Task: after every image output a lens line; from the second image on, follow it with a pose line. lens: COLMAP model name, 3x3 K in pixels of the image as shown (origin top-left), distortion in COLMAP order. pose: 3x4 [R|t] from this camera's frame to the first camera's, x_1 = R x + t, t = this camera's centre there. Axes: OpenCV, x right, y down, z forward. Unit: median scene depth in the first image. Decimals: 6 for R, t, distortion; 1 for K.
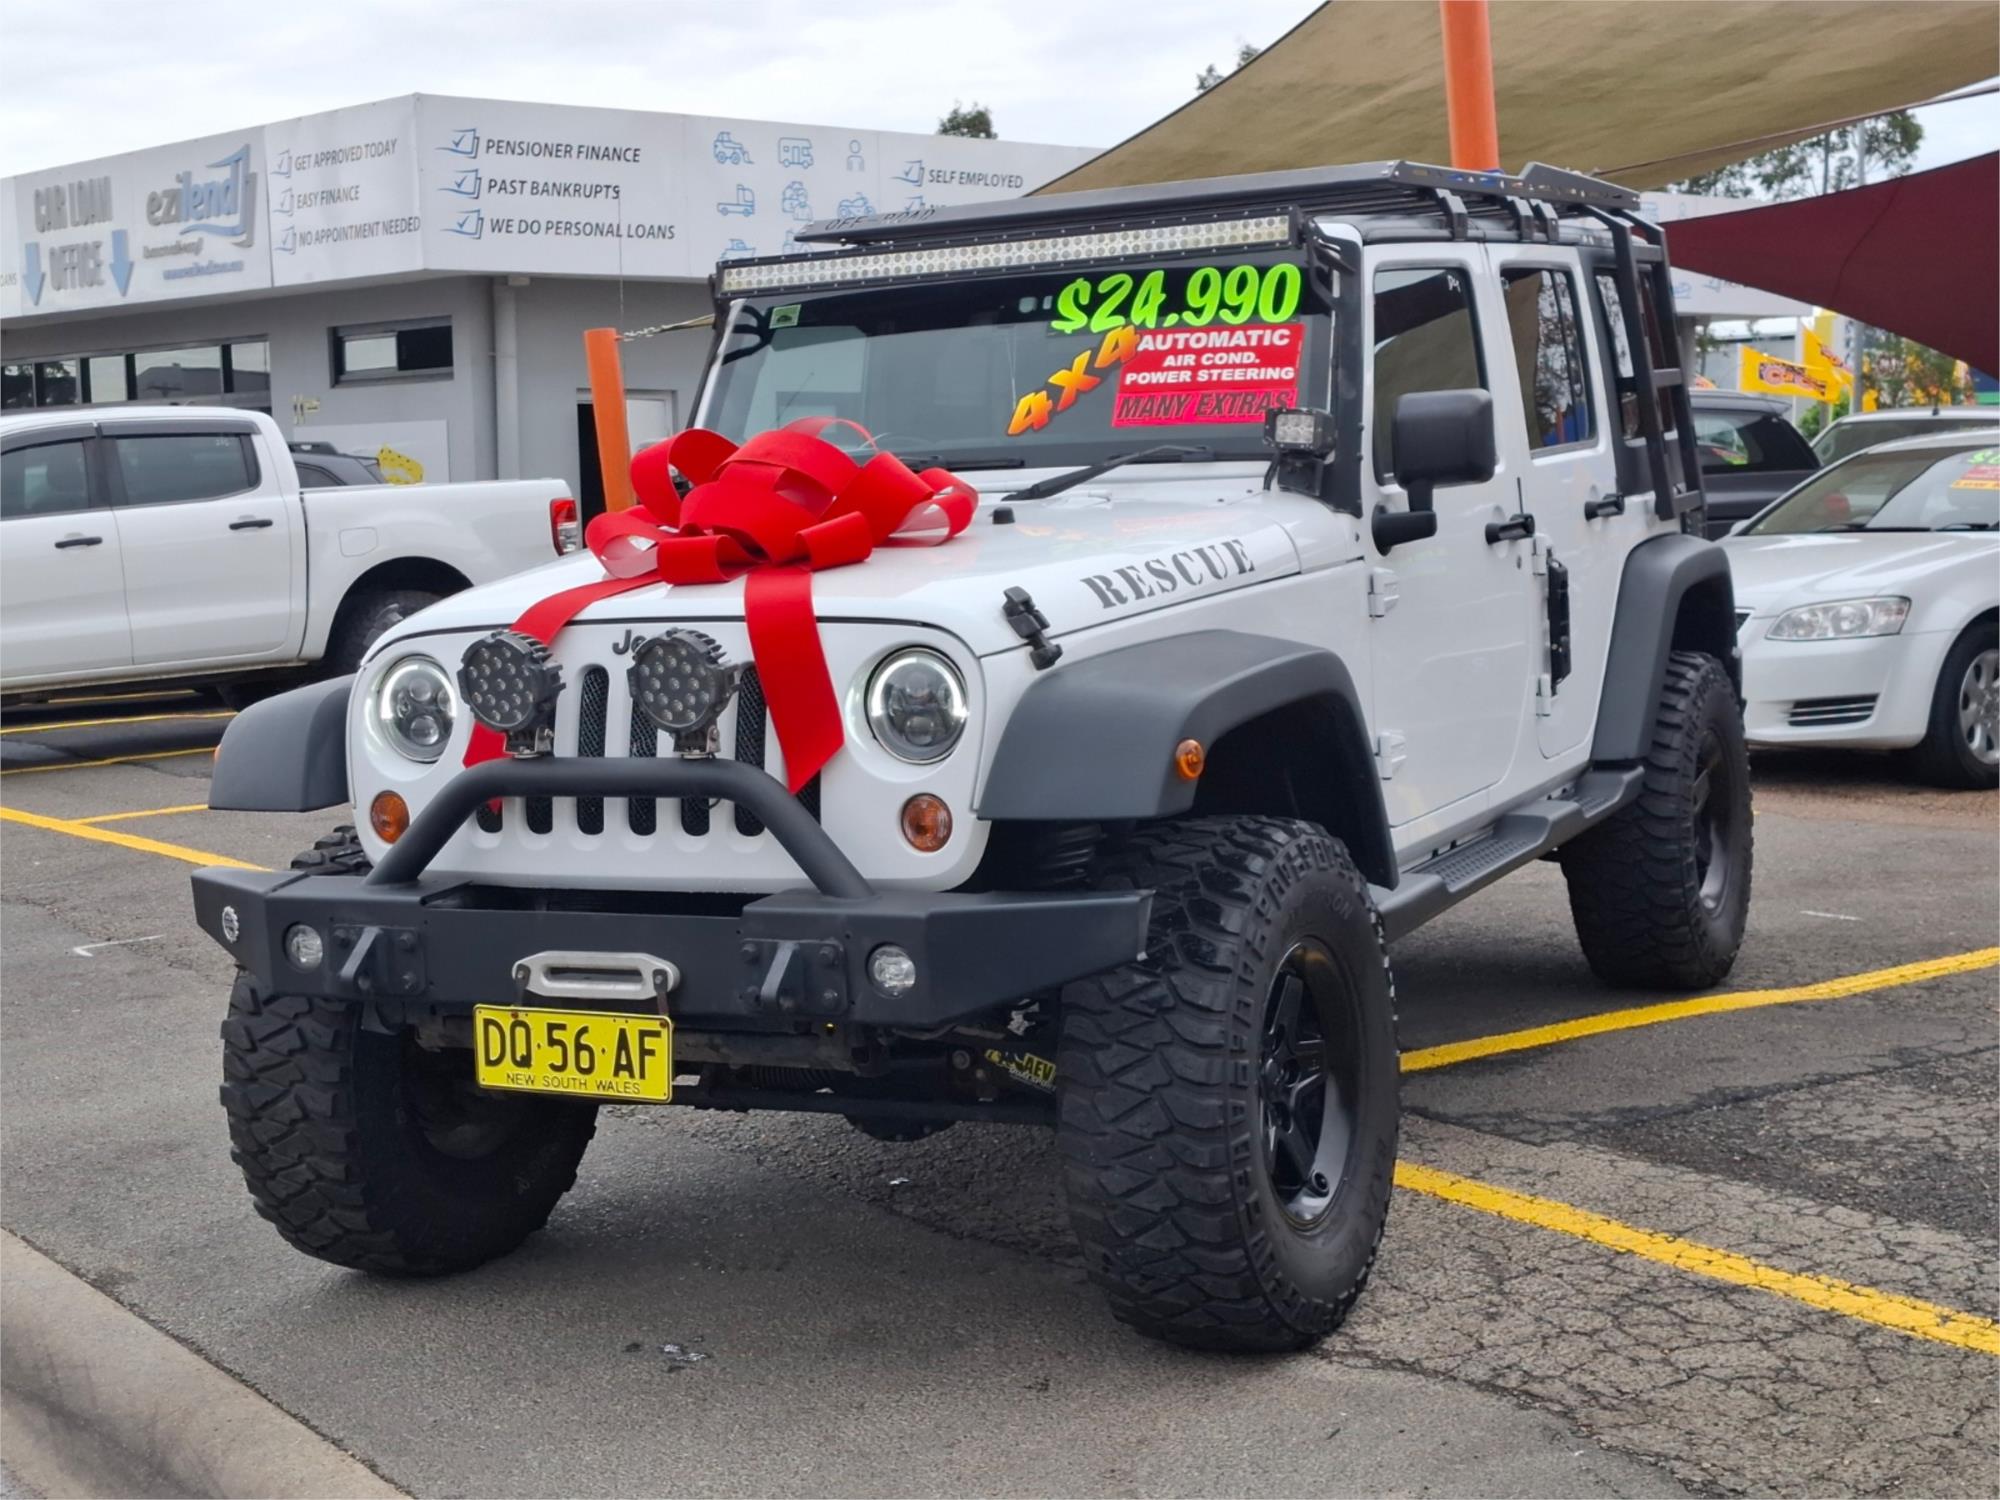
lens RADIAL K [[1627.7, 0, 1152.1], [0, 1627.7, 846.2], [0, 0, 1]] dist [0.072549, 0.000443]
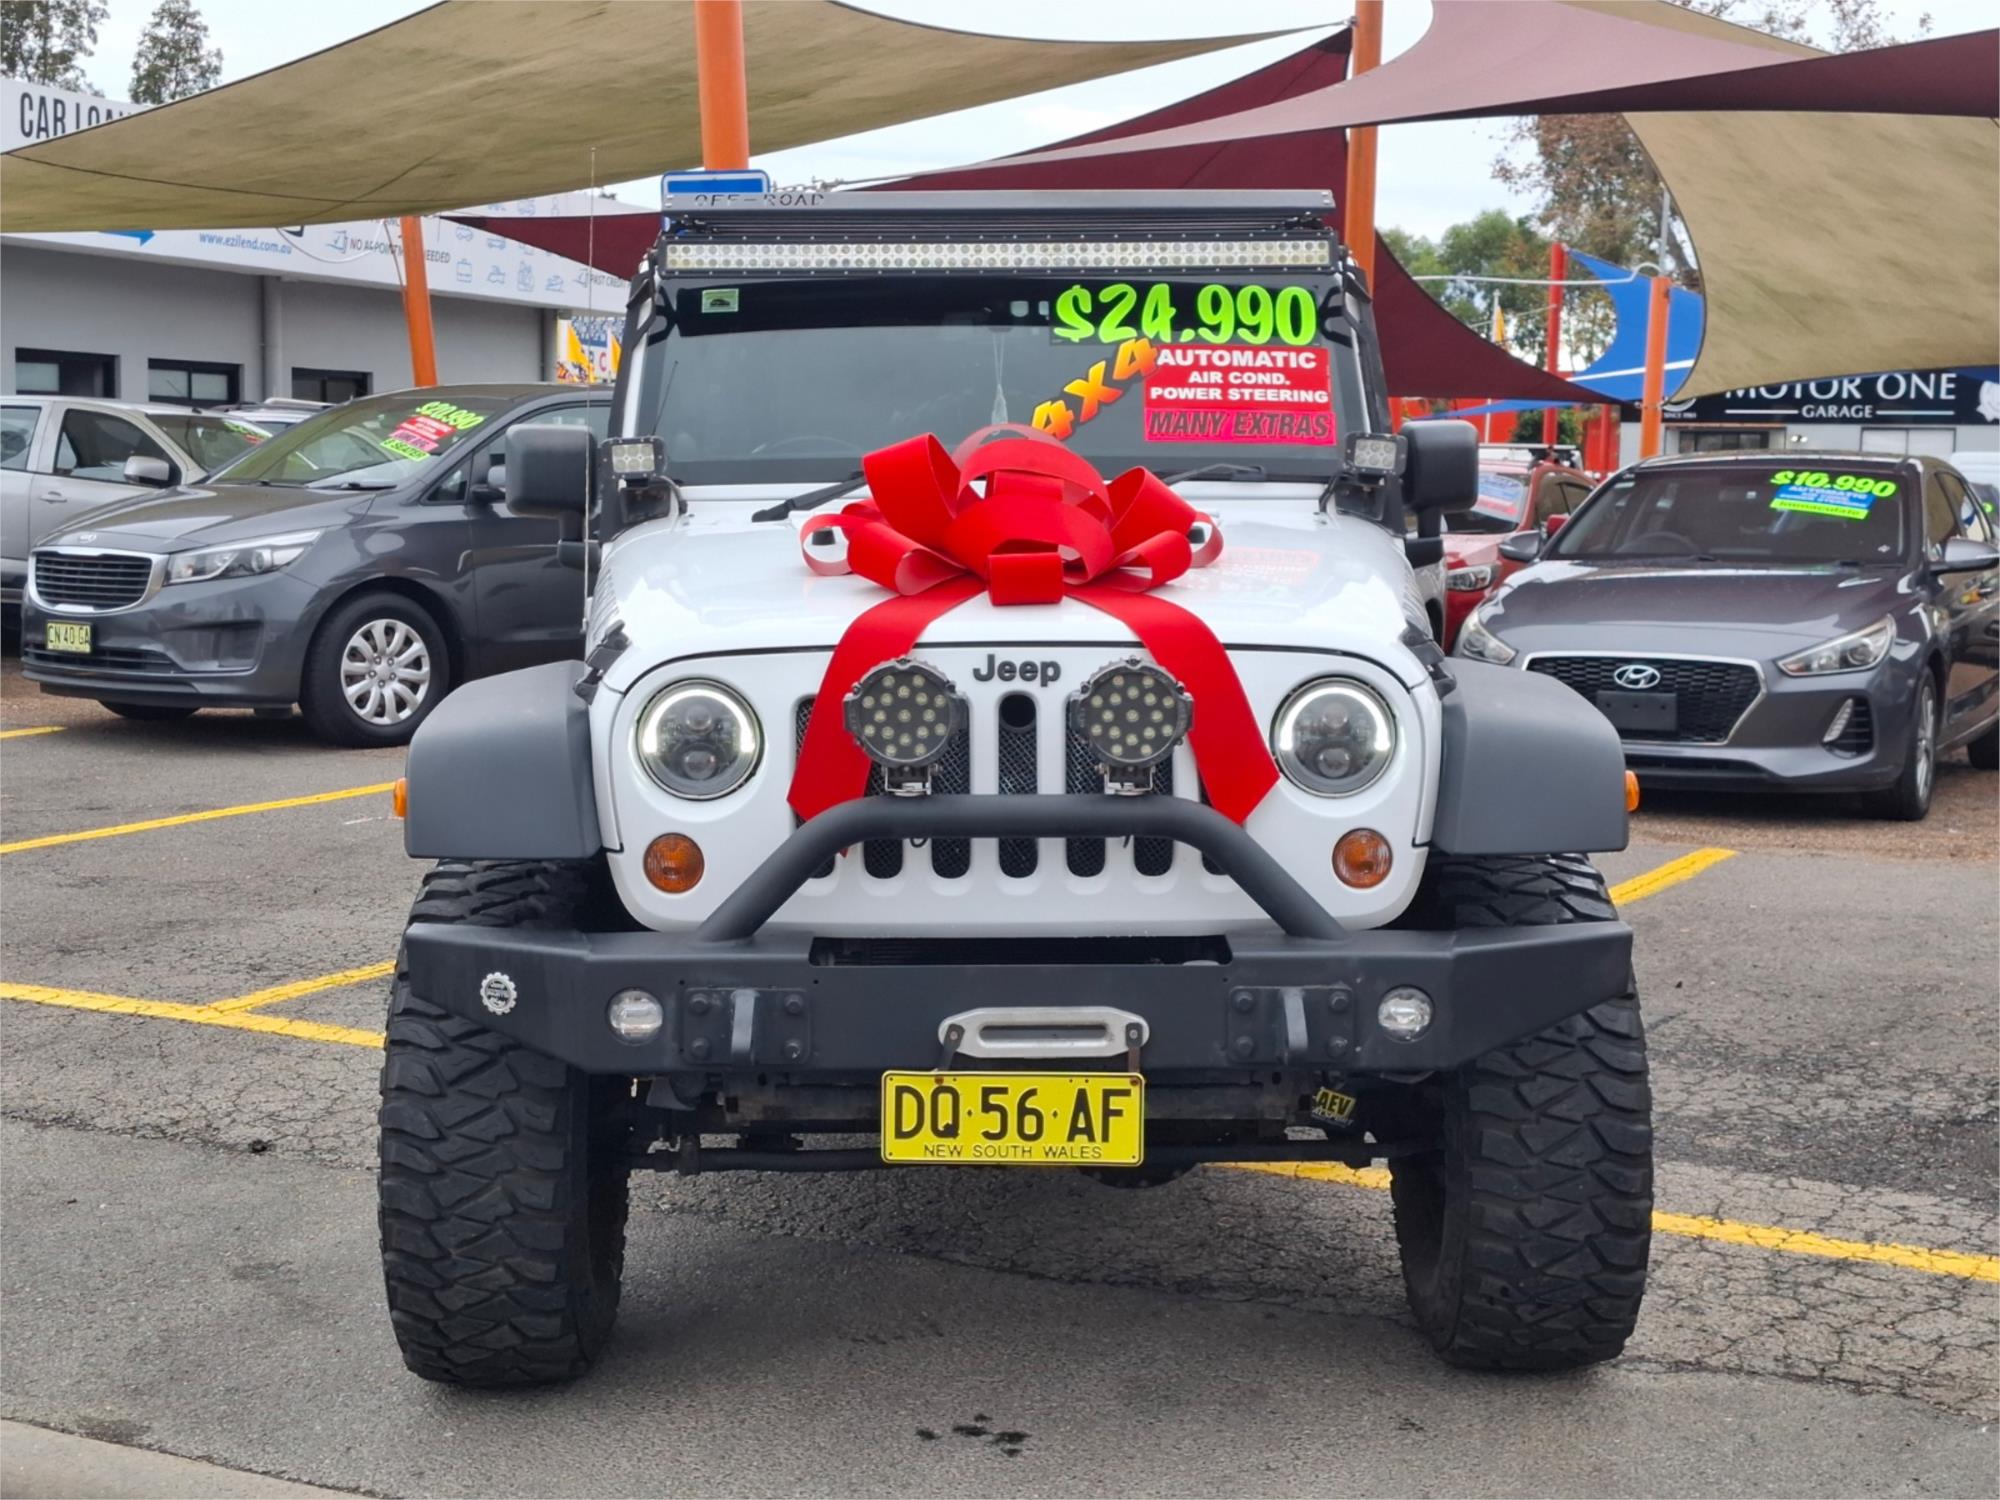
lens RADIAL K [[1625.0, 0, 1010.1], [0, 1625.0, 854.2], [0, 0, 1]] dist [0.121611, -0.192815]
pose [[0.957063, -0.023440, 0.288929, -0.403831], [0.022323, 0.999725, 0.007162, -0.018447], [-0.289018, -0.000405, 0.957324, 0.086158]]
